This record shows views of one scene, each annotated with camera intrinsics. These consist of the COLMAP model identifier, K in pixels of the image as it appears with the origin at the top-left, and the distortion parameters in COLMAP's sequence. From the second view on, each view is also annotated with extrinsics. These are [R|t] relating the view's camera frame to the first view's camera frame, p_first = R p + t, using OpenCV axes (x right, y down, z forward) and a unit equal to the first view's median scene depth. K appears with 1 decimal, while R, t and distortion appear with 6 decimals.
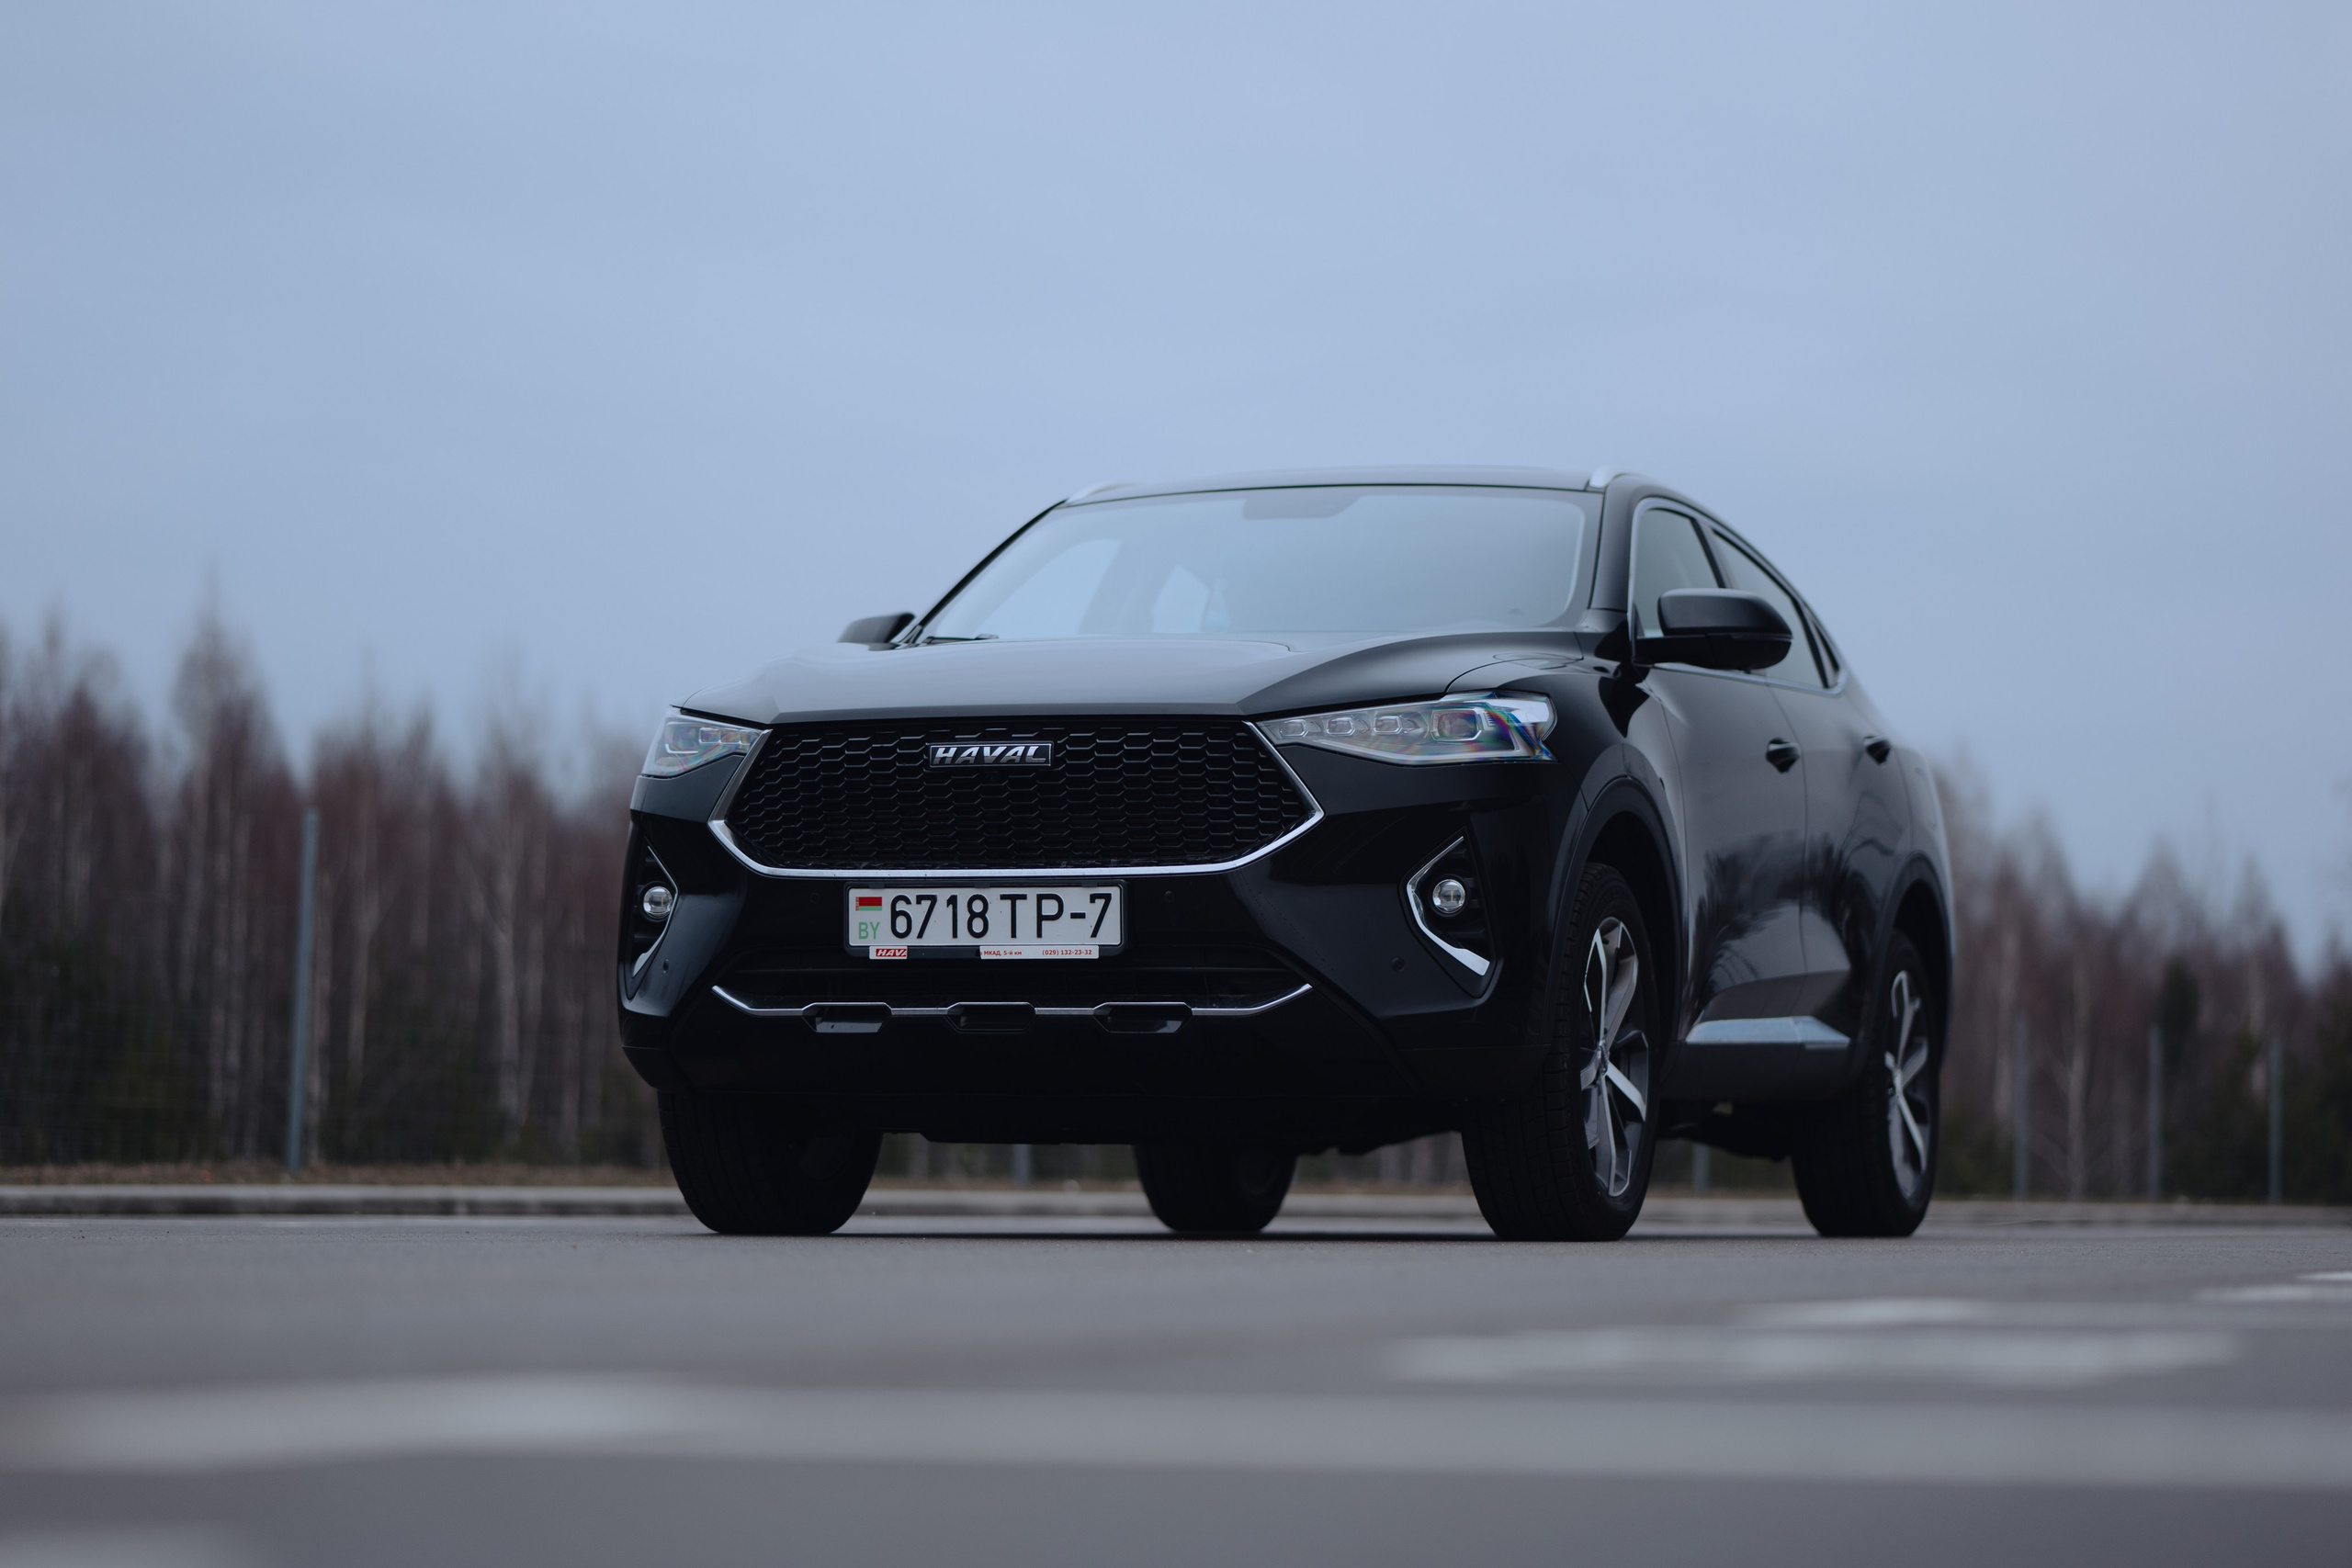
lens RADIAL K [[5739.3, 0, 1176.0], [0, 5739.3, 784.0], [0, 0, 1]] dist [0.000190, -0.102094]
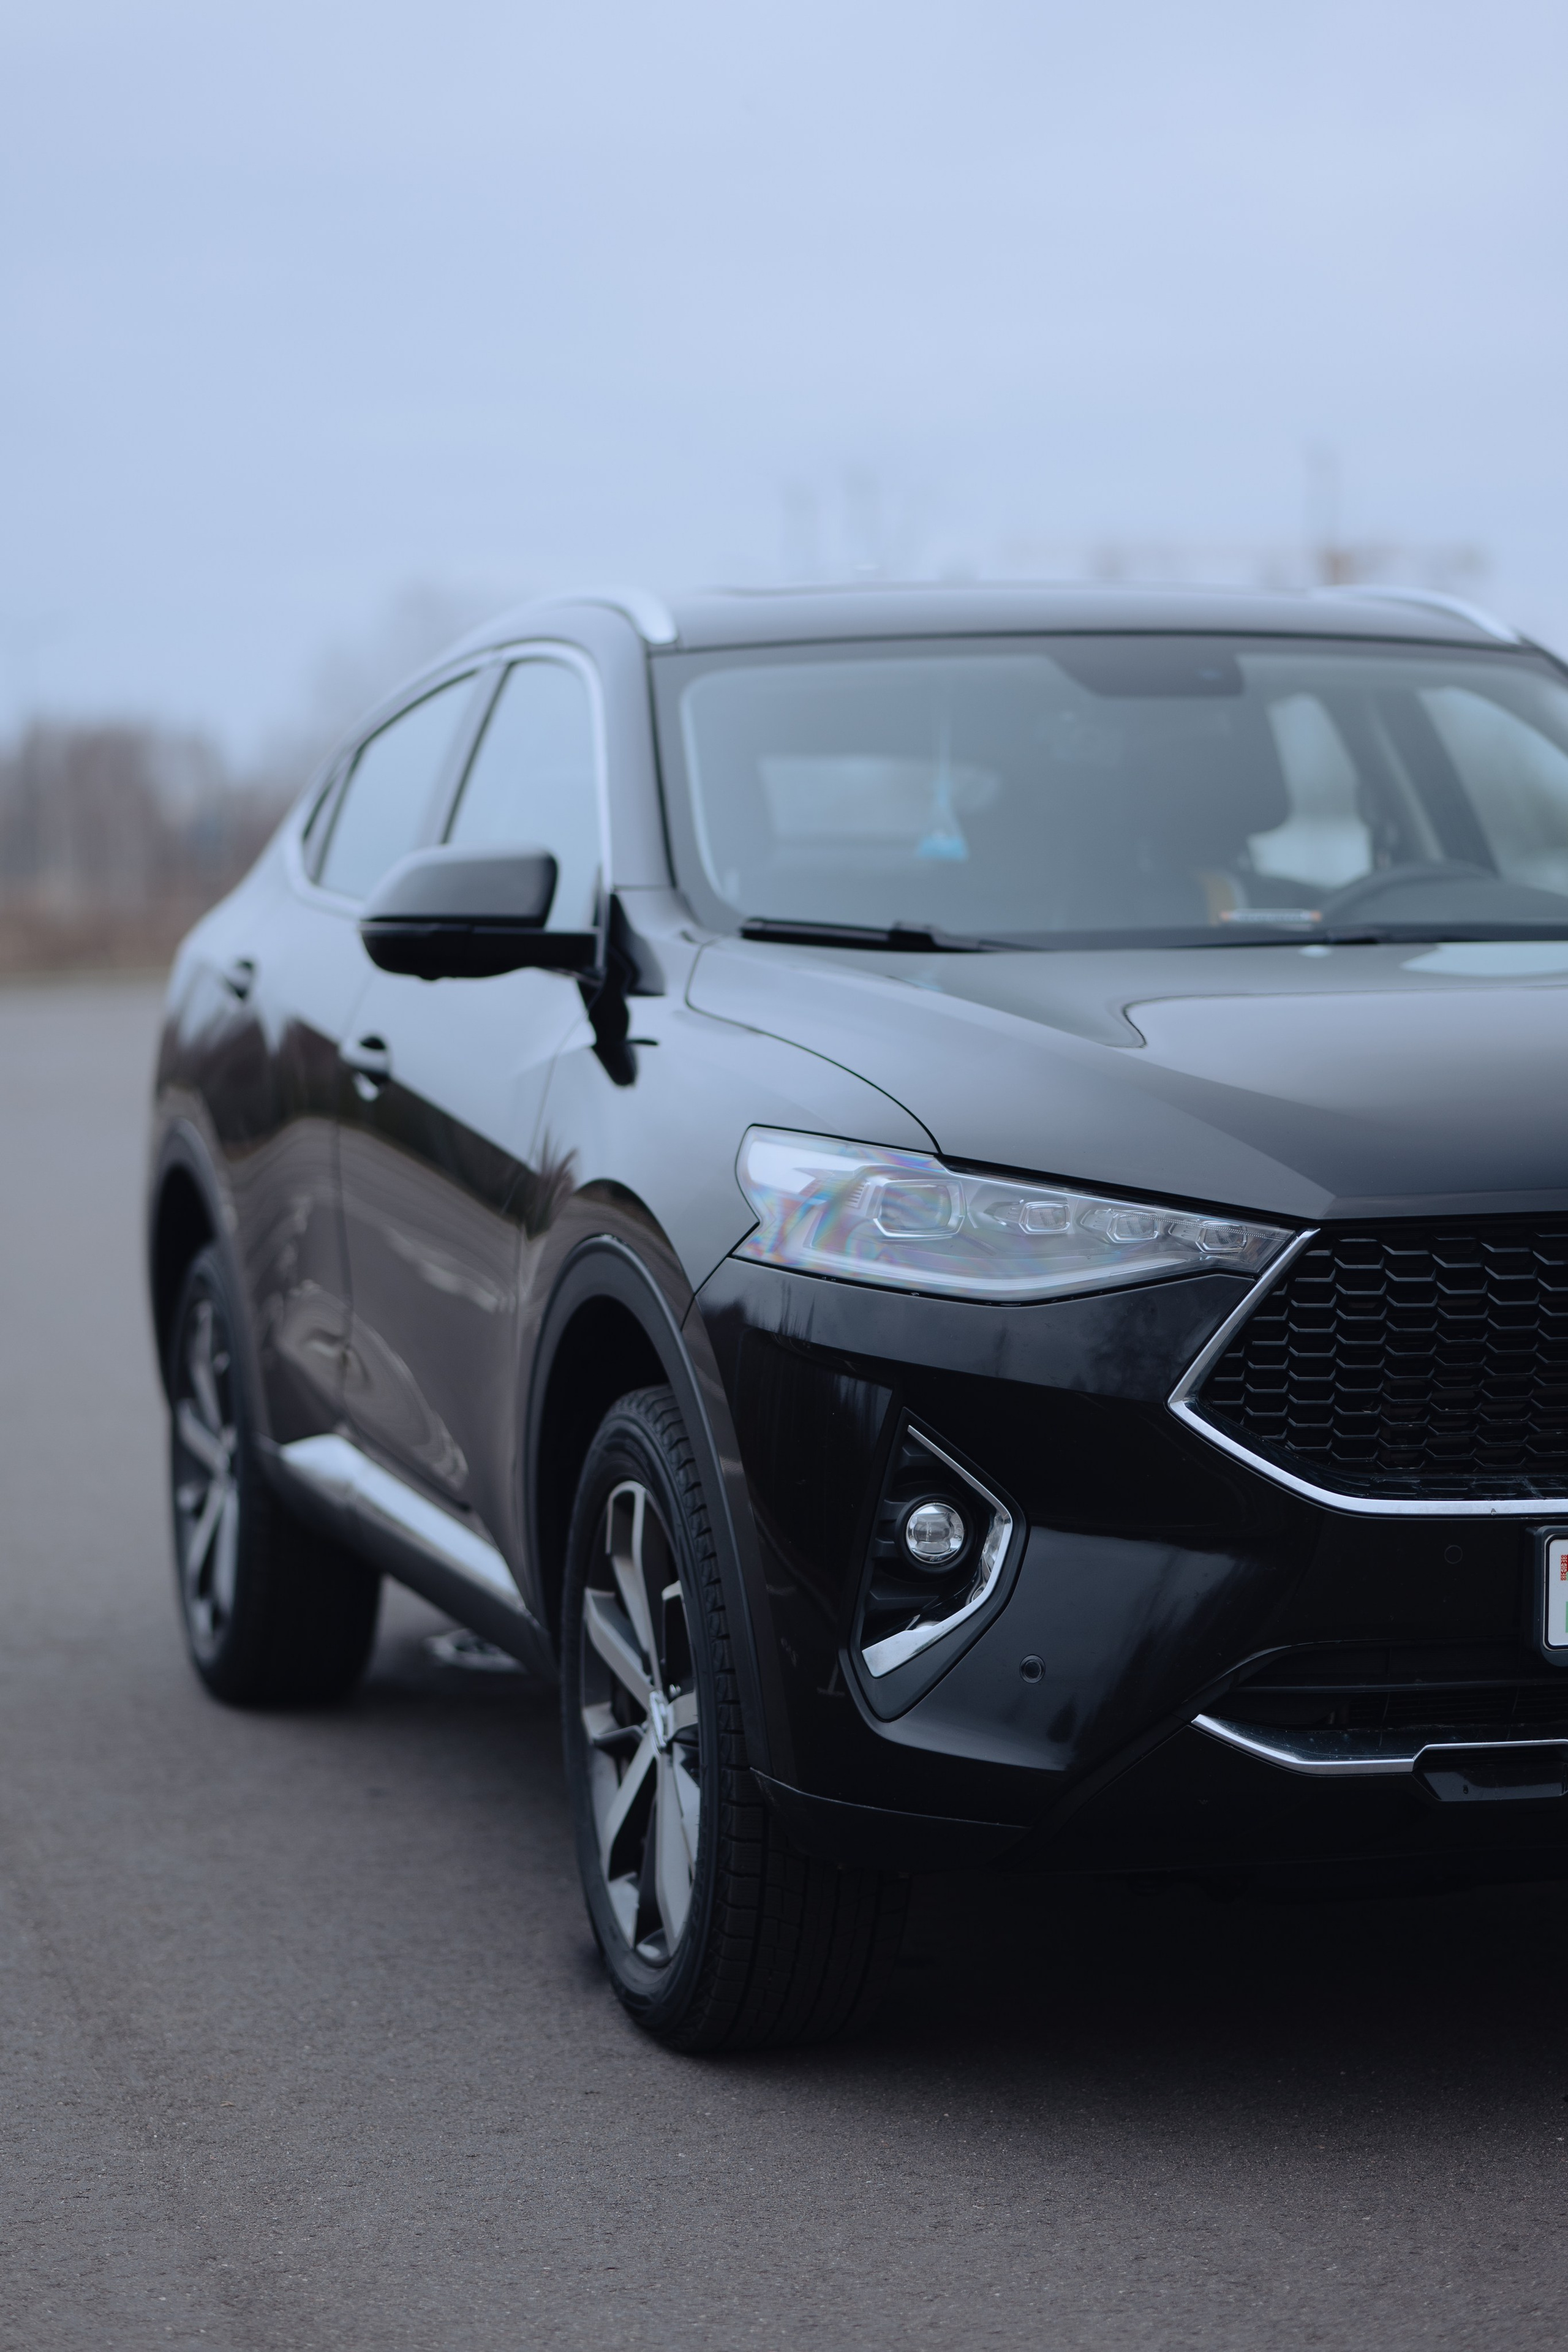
lens RADIAL K [[5739.8, 0, 784.0], [0, 5739.8, 1176.0], [0, 0, 1]] dist [0.000190, -0.102094]
pose [[0.824572, -0.051276, 0.563429, -0.415602], [-0.016586, 0.993266, 0.114667, -0.075428], [-0.565515, -0.103896, 0.818168, 0.612191]]
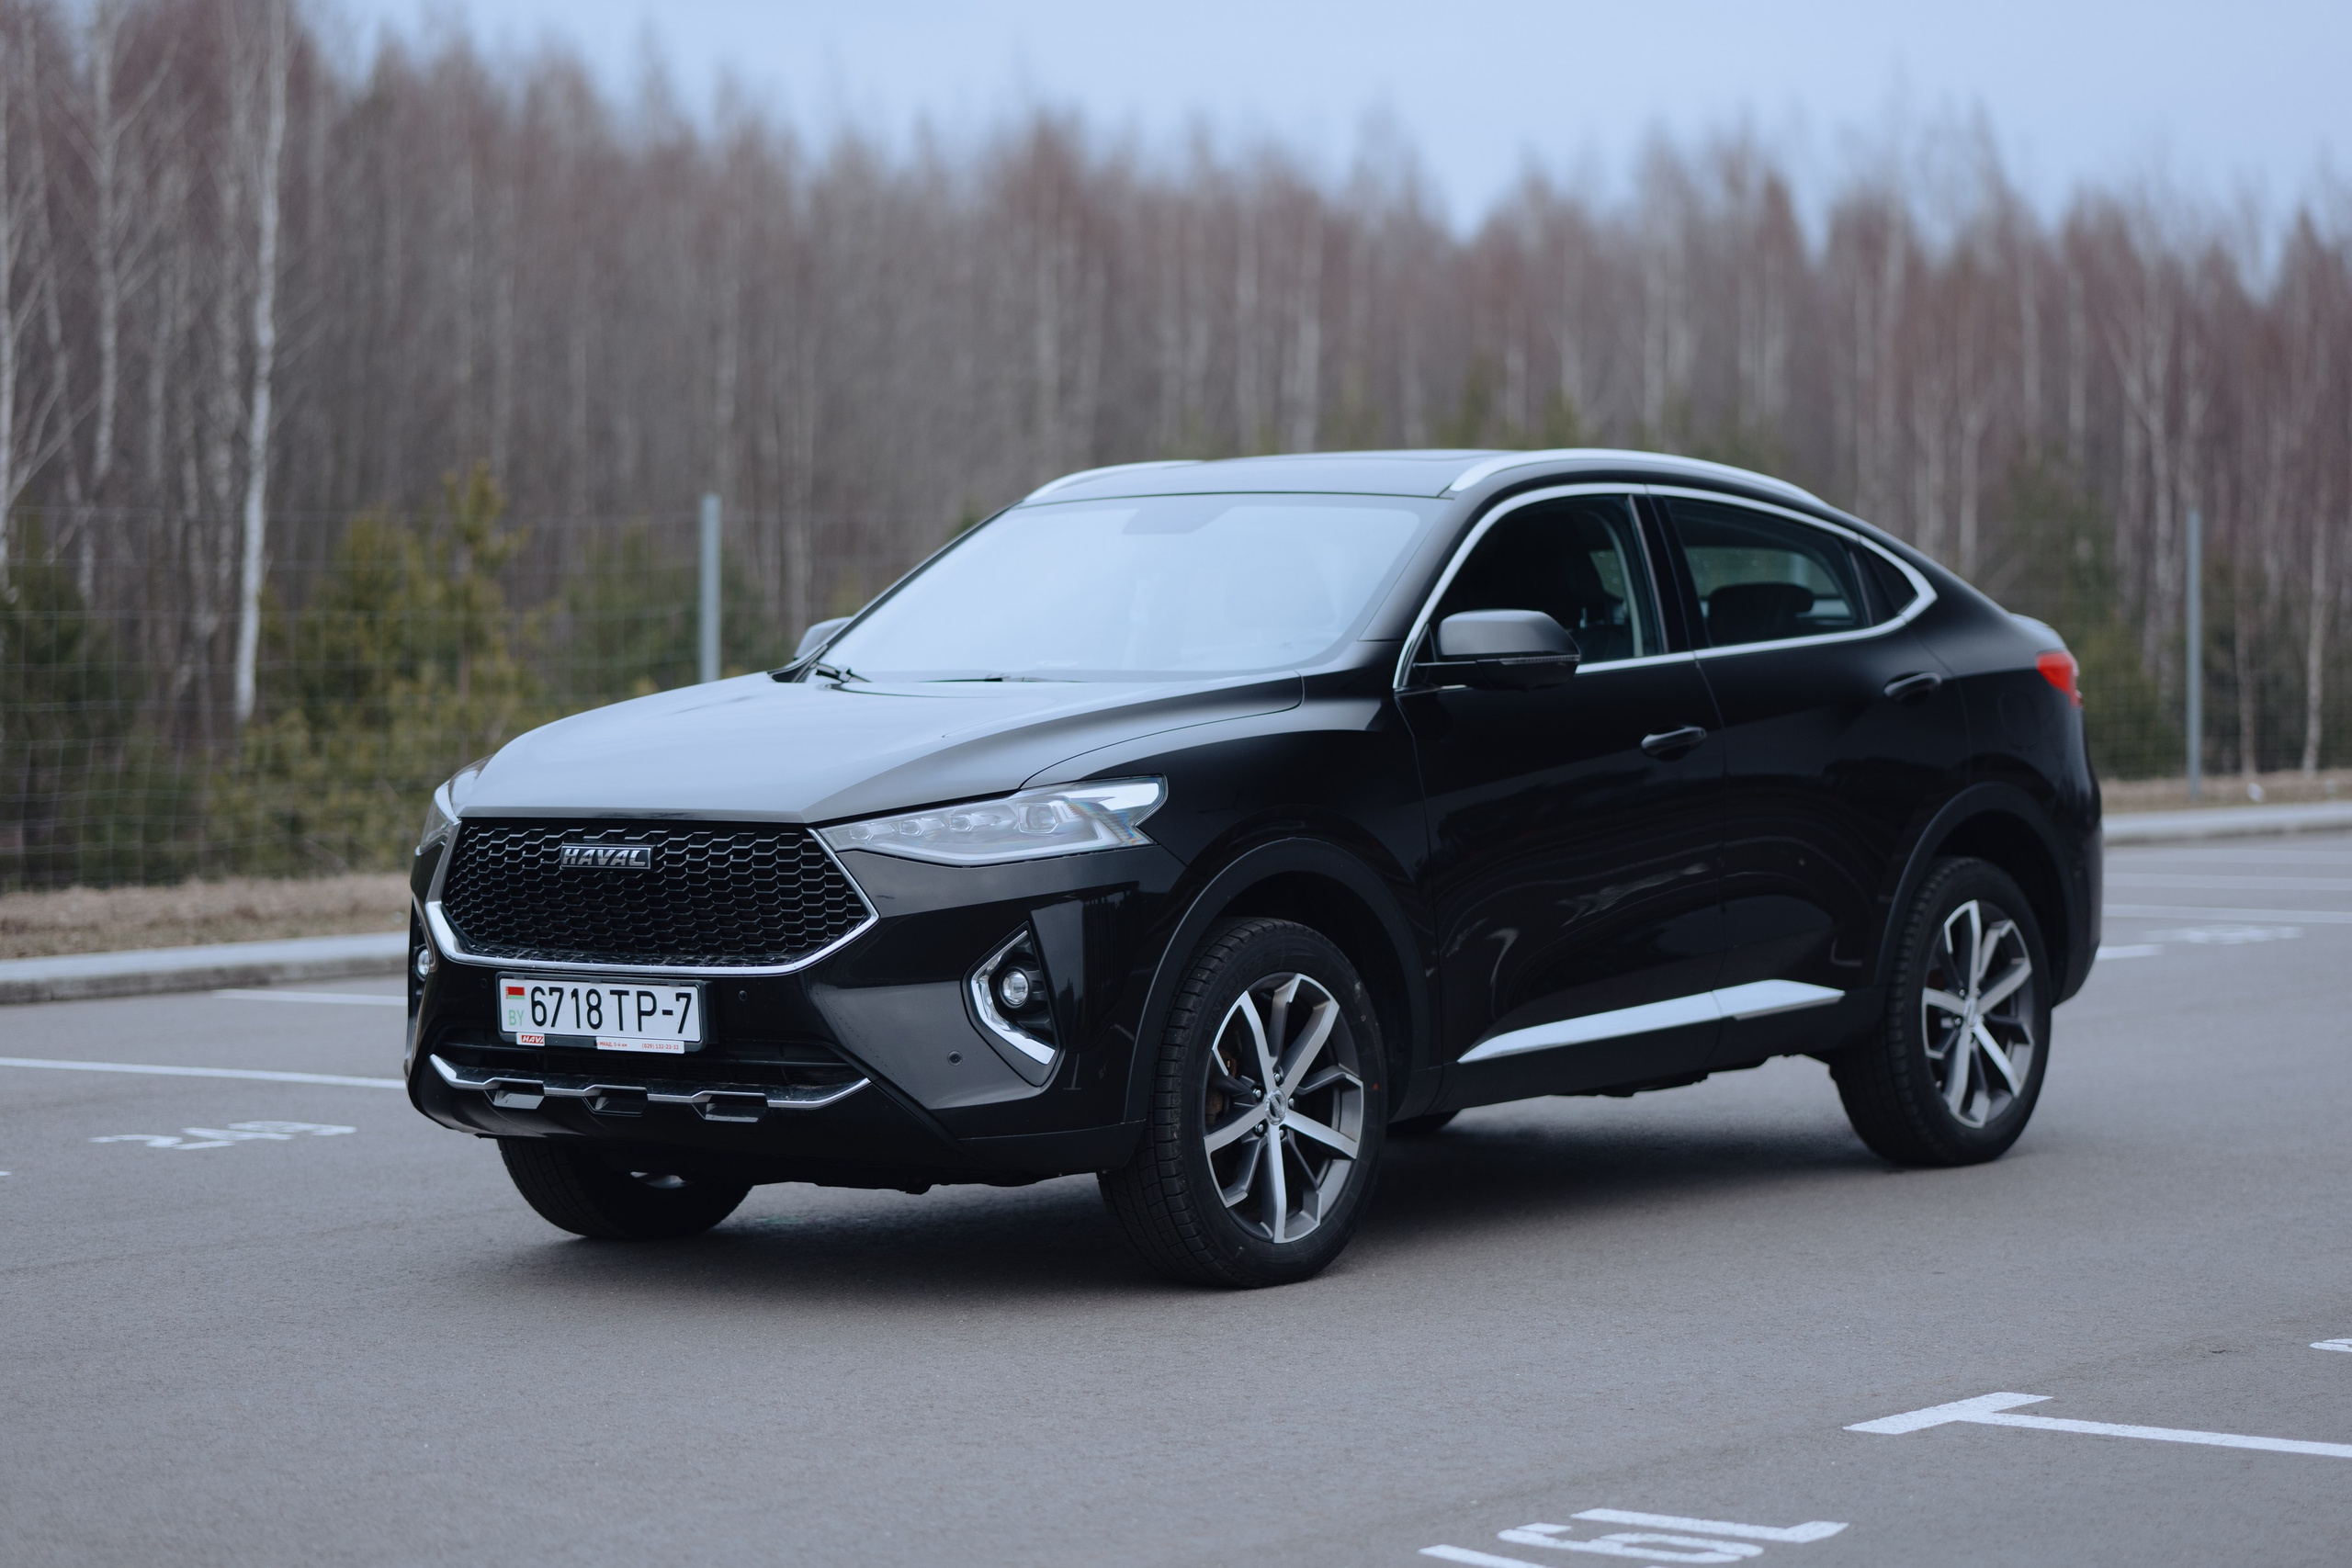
lens RADIAL K [[5739.3, 0, 1176.0], [0, 5739.3, 784.0], [0, 0, 1]] dist [0.000190, -0.102094]
pose [[0.946276, -0.009981, -0.323206, 0.413701], [0.042979, 0.994538, 0.095119, -0.115613], [0.320492, -0.103900, 0.941536, 0.030939]]
